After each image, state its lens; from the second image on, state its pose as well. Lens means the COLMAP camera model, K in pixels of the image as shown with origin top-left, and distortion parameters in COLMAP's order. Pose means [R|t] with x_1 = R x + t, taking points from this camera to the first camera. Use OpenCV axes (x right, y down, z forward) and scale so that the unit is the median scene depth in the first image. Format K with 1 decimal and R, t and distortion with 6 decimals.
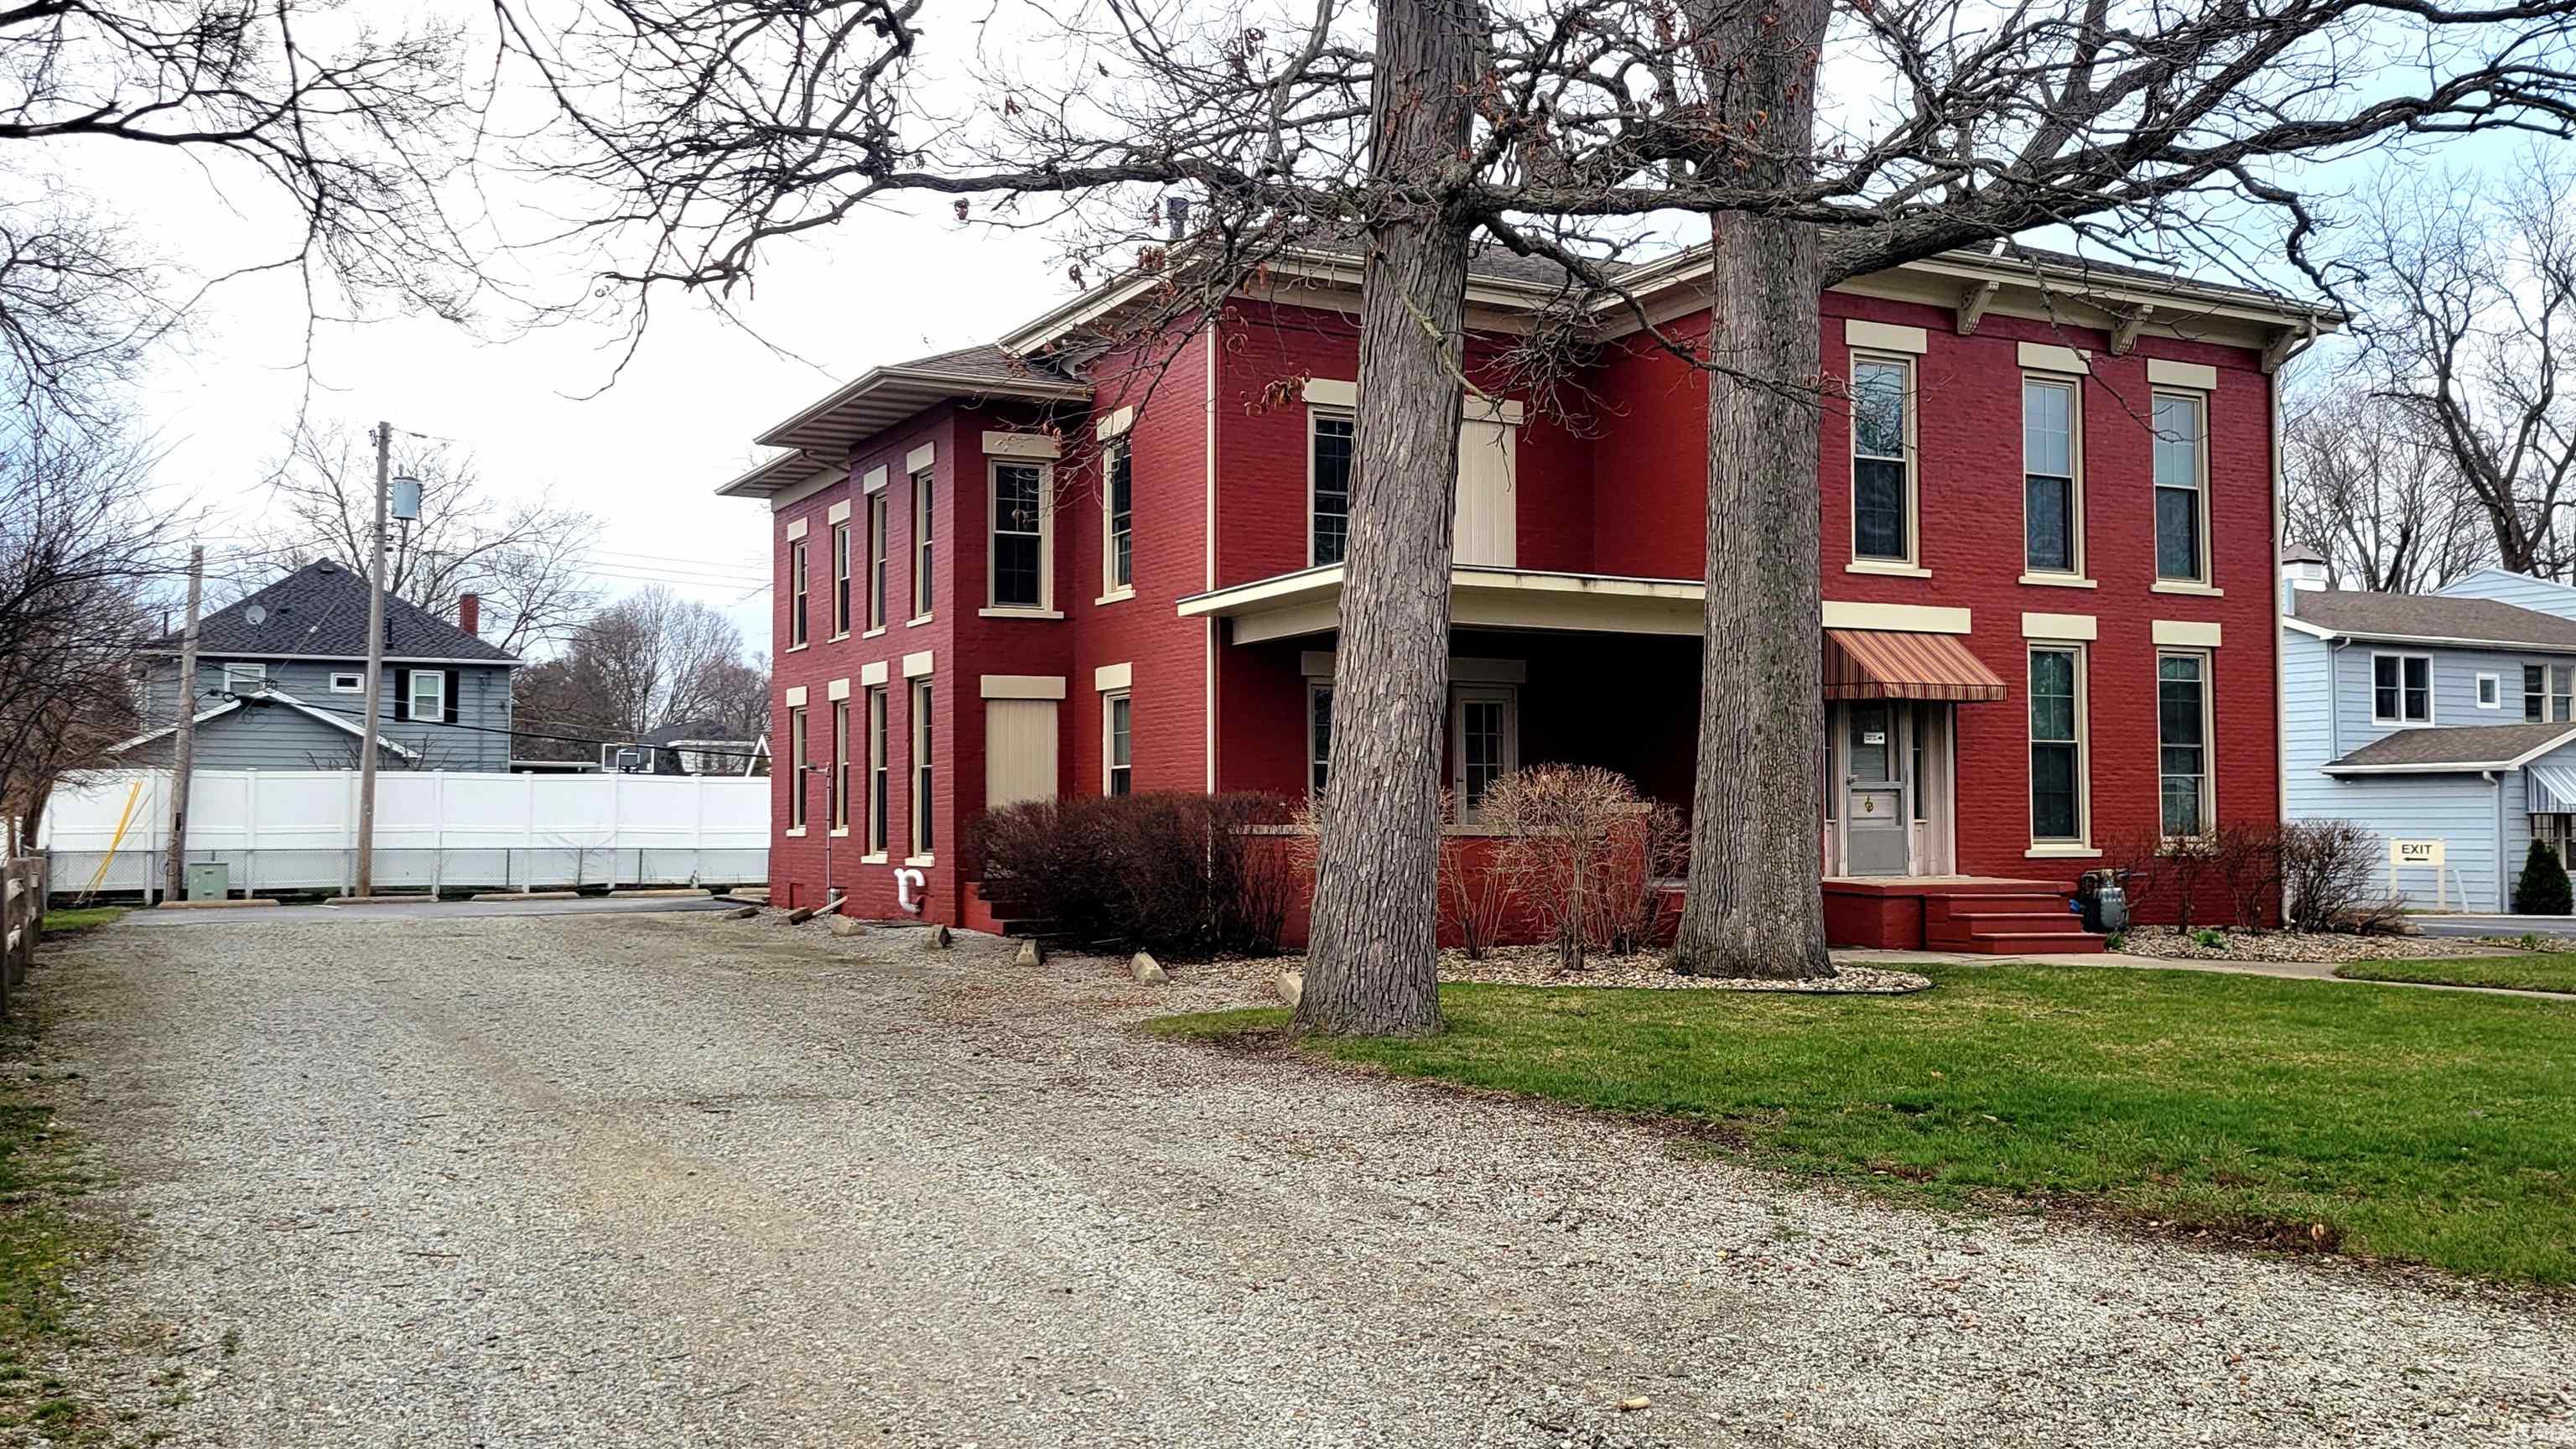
lens RADIAL K [[2175.4, 0, 1287.2], [0, 2175.4, 722.8], [0, 0, 1]] dist [0.037754, 0.004159]
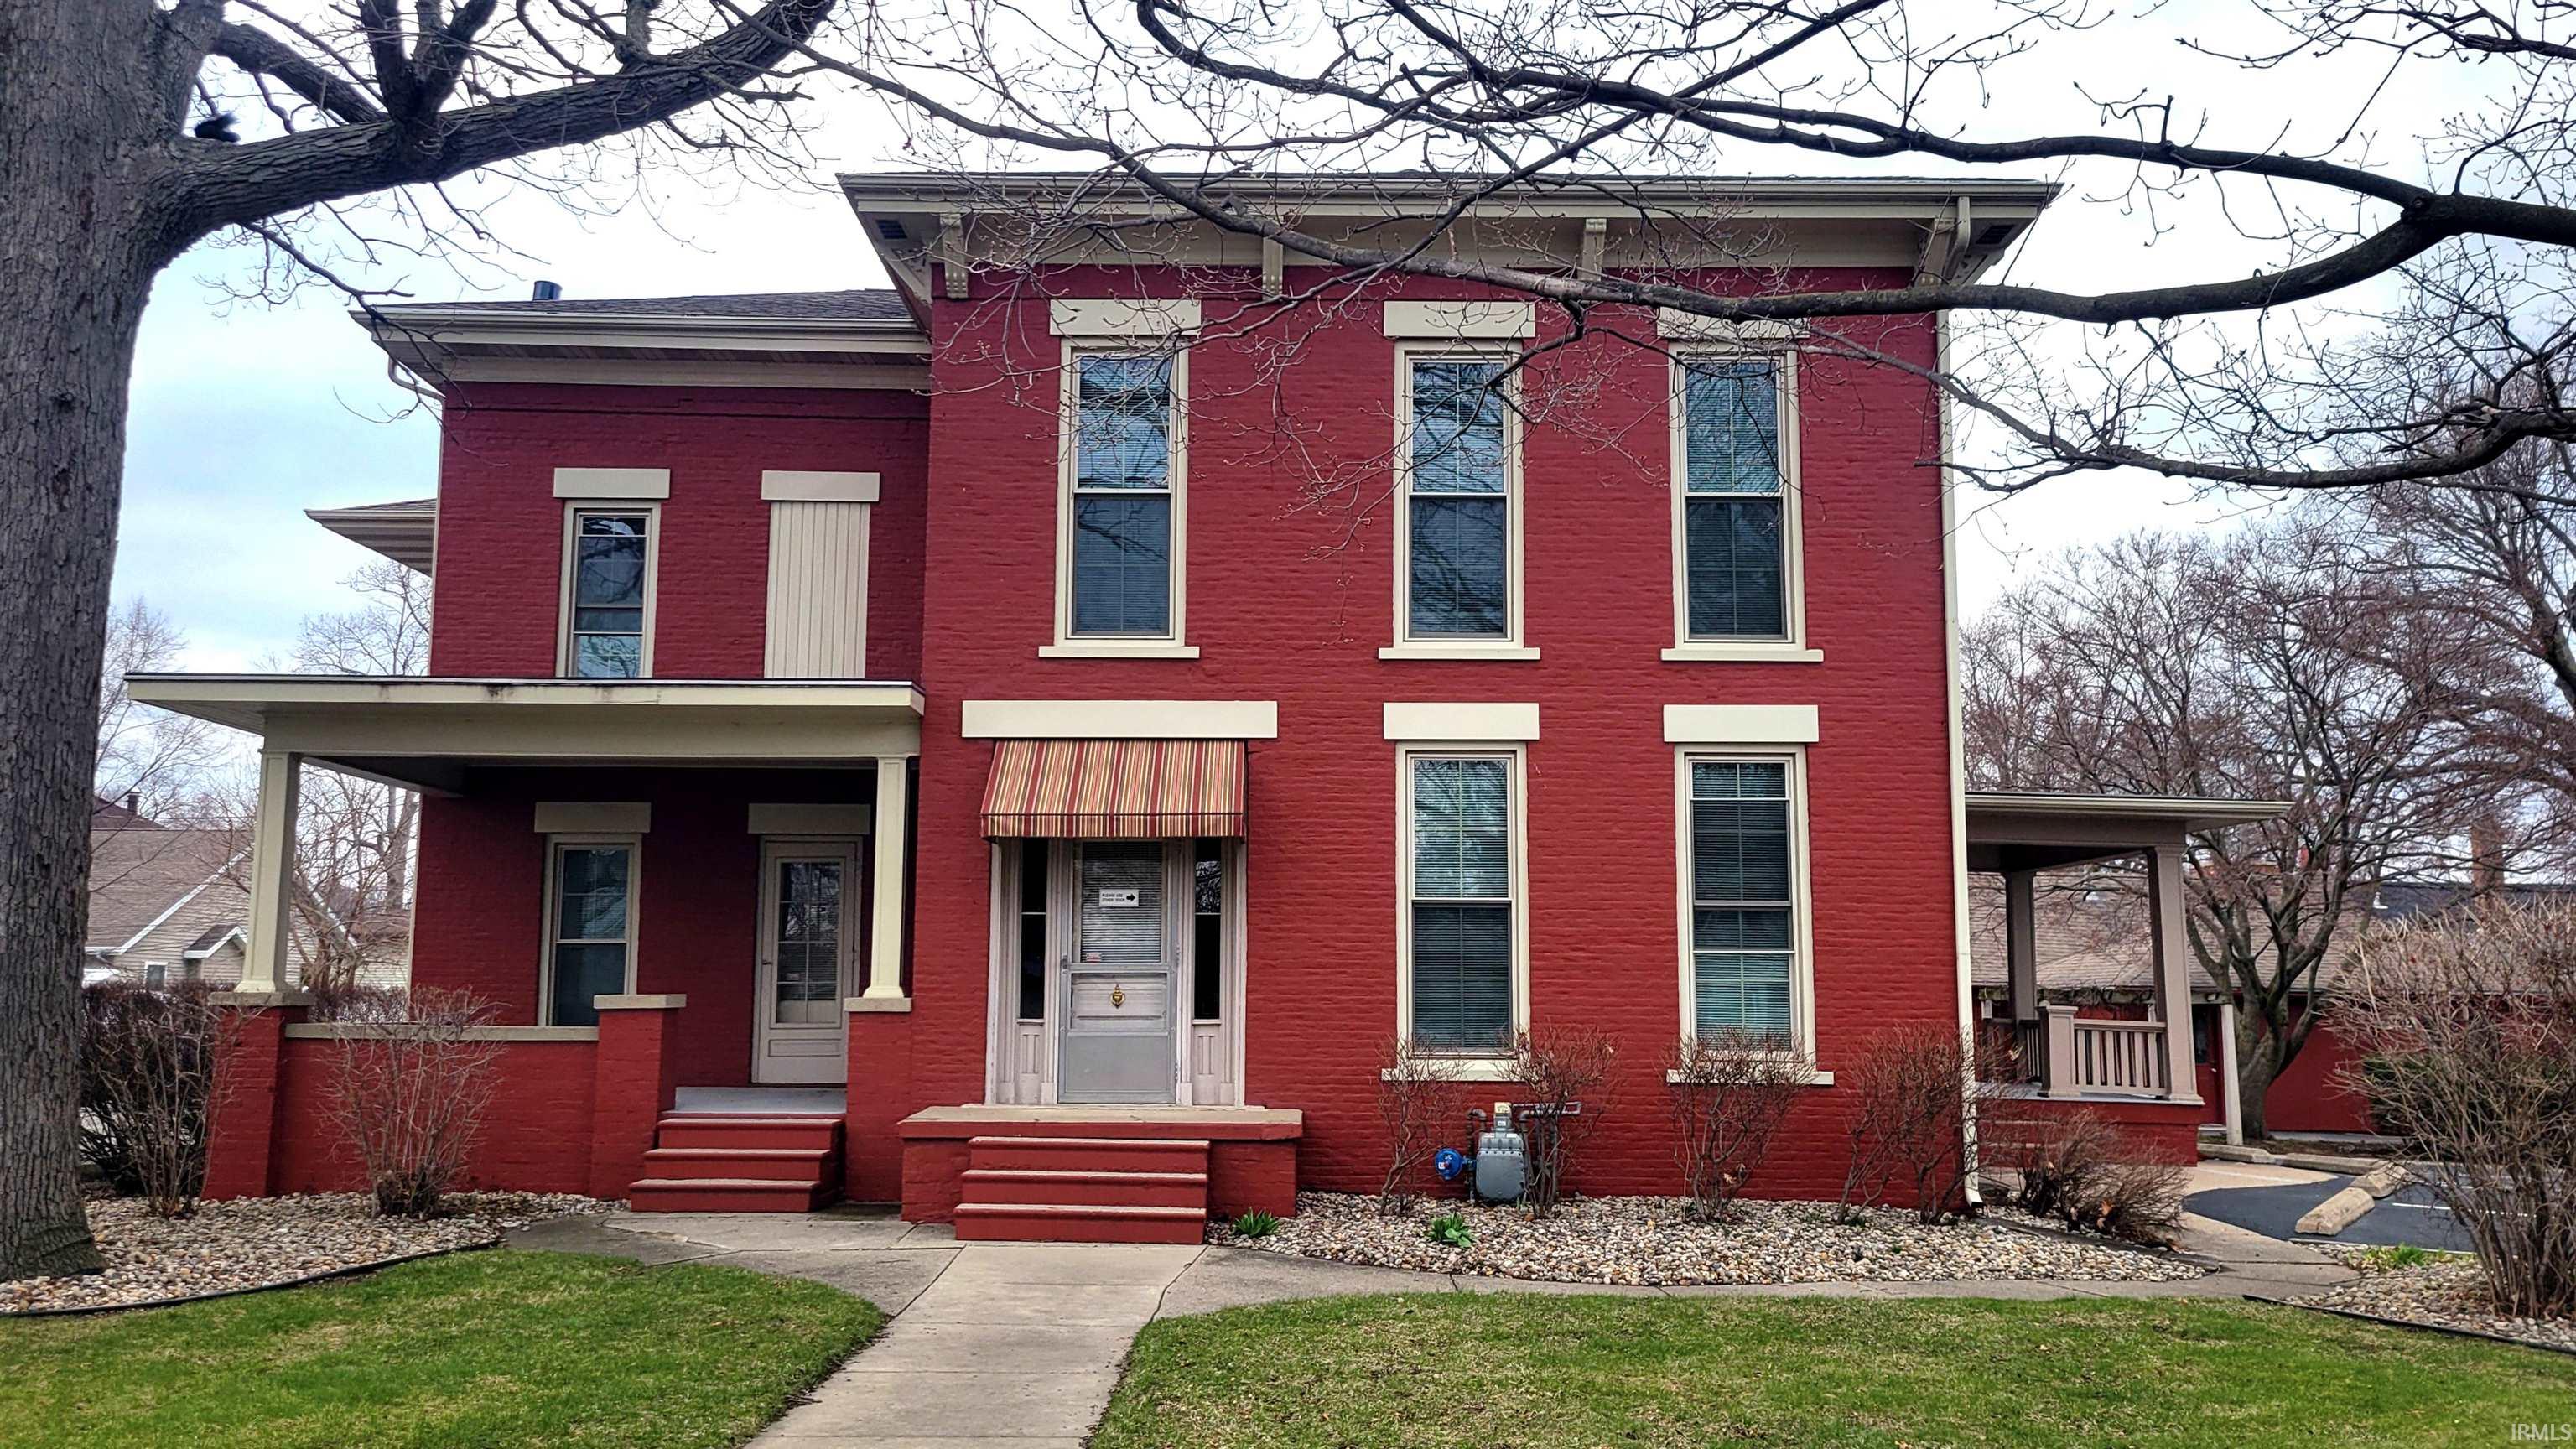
lens RADIAL K [[2175.4, 0, 1289.0], [0, 2175.4, 713.3], [0, 0, 1]] dist [0.037754, 0.004159]
pose [[0.886817, -0.054818, -0.458858, 0.549790], [0.013265, 0.995550, -0.093298, 0.011927], [0.461931, 0.076651, 0.883598, 0.368782]]
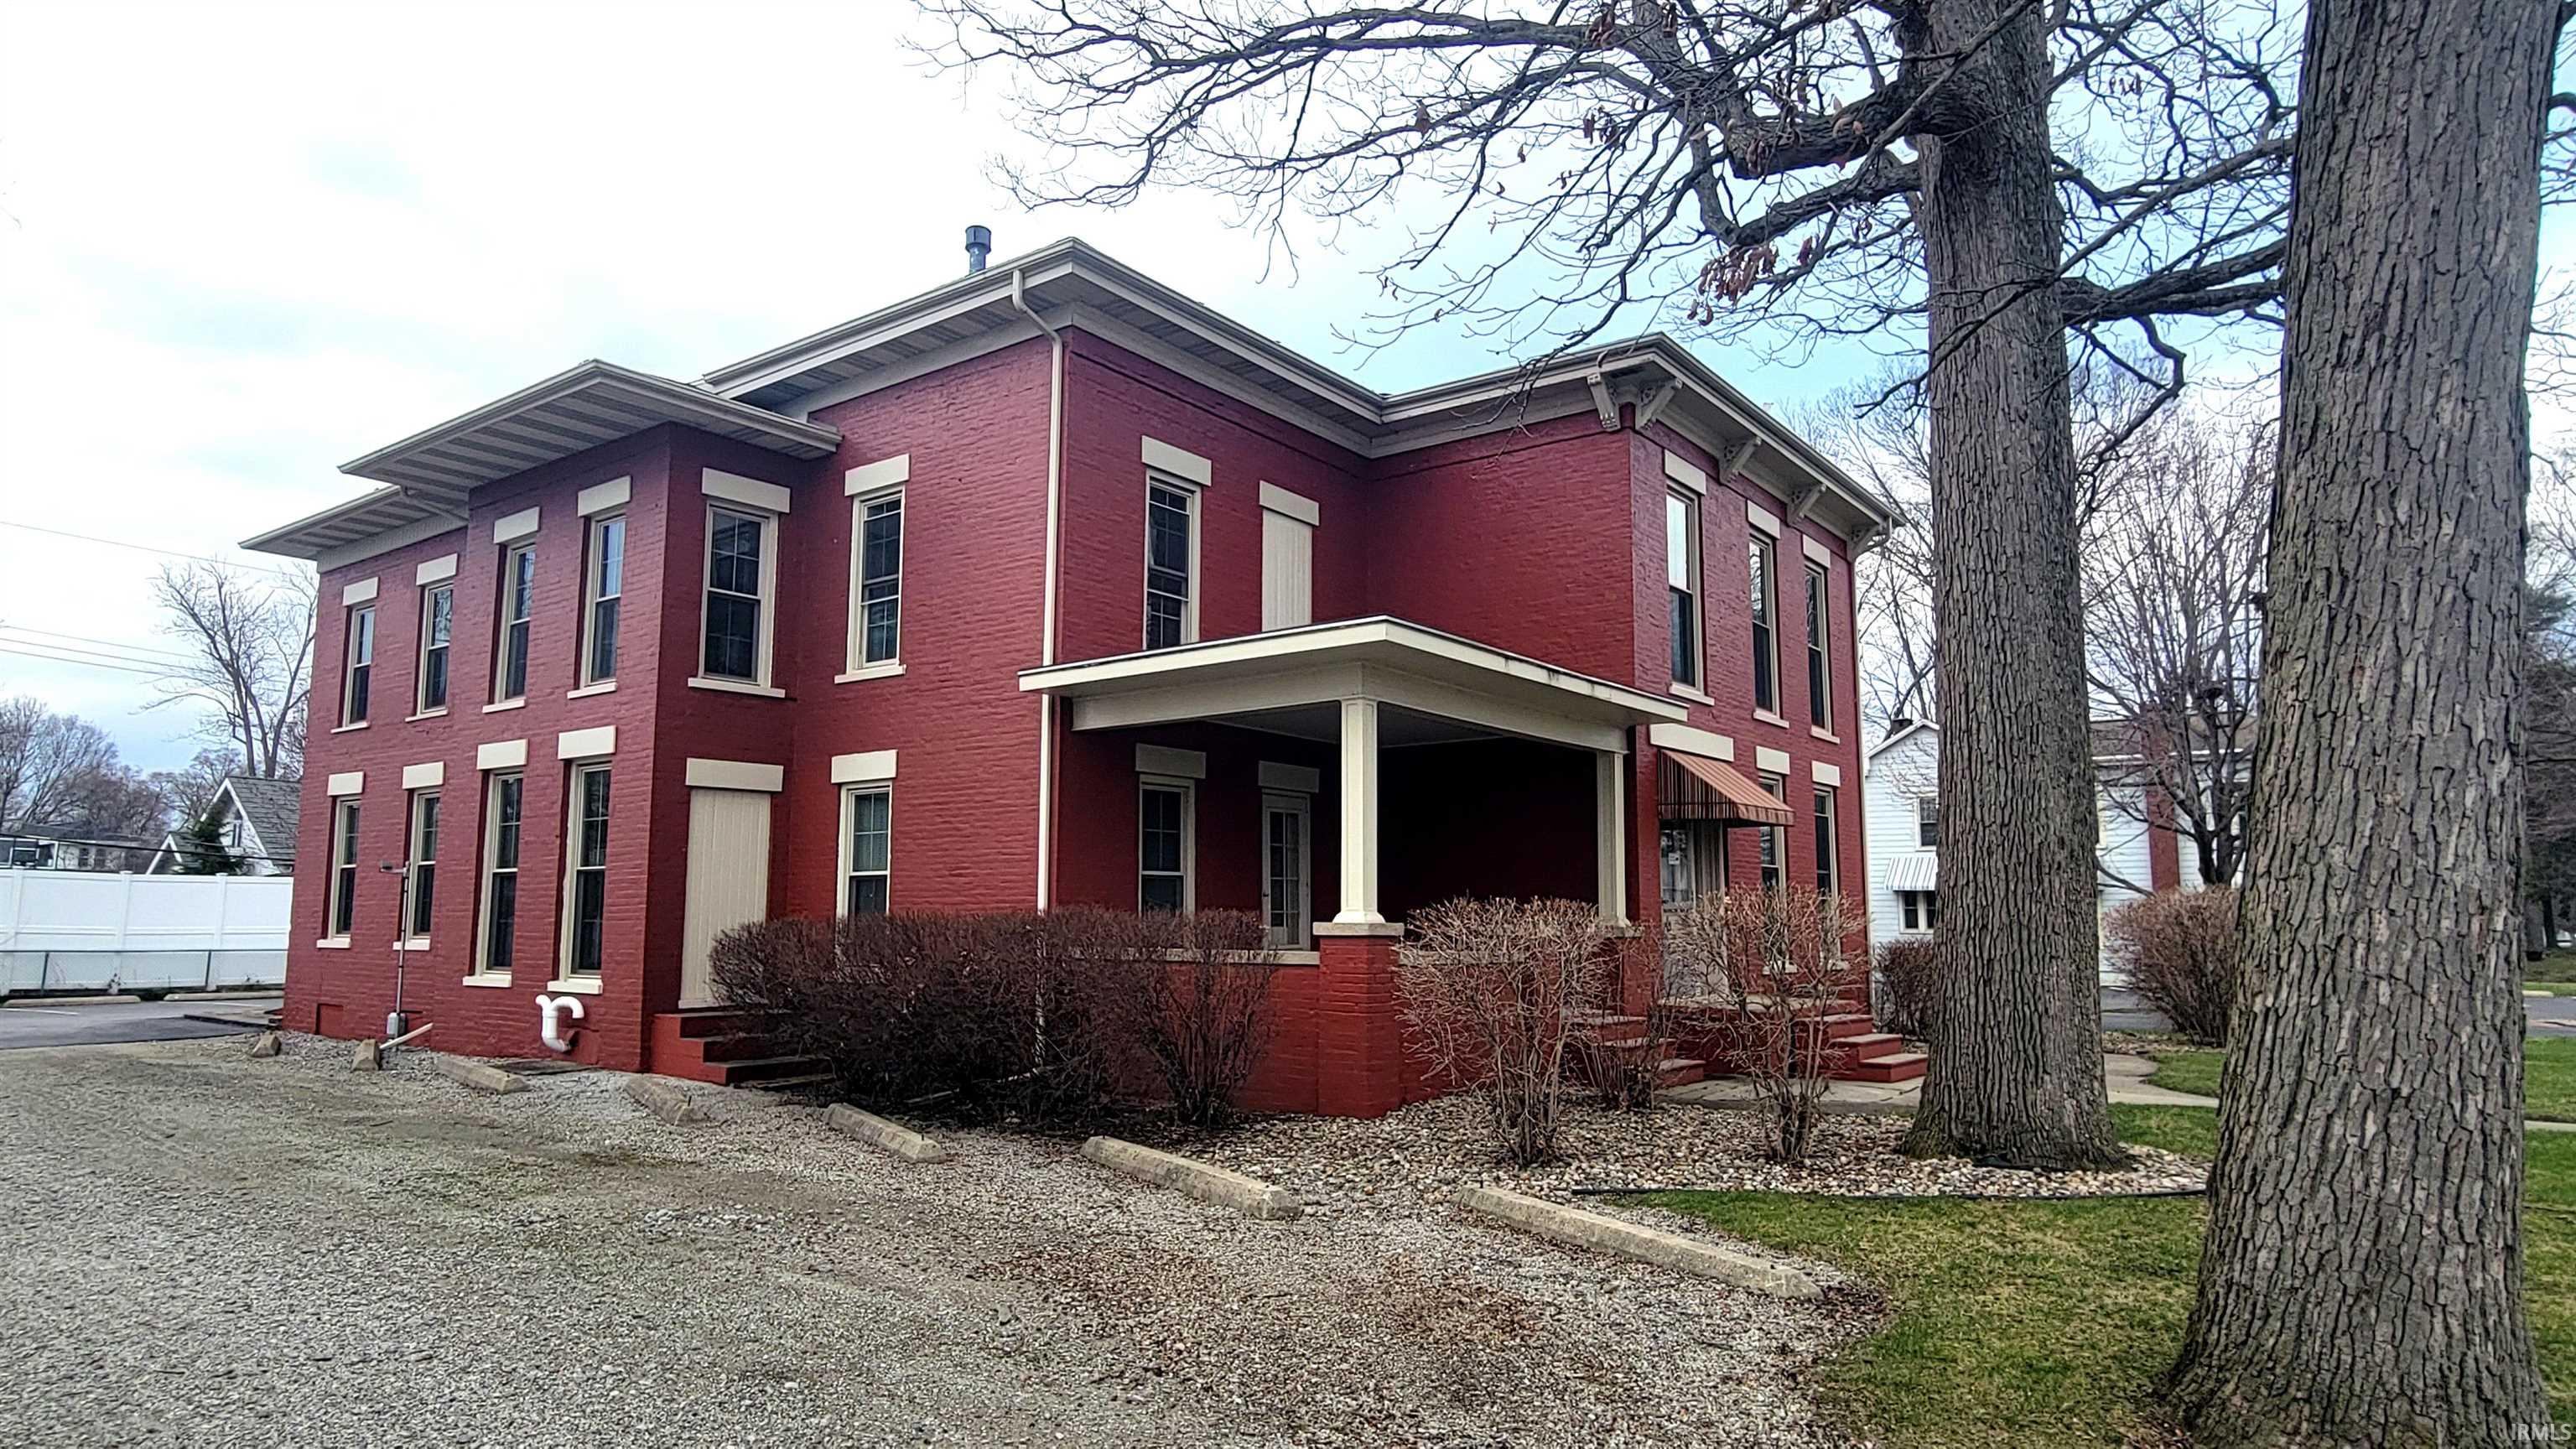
lens RADIAL K [[1479.2, 0, 1280.2], [0, 1479.2, 740.8], [0, 0, 1]] dist [0.006799, -0.000677]
pose [[0.909084, 0.054344, 0.413054, -0.166478], [-0.024501, 0.996714, -0.077211, 0.009160], [-0.415893, 0.060071, 0.907428, 0.396117]]
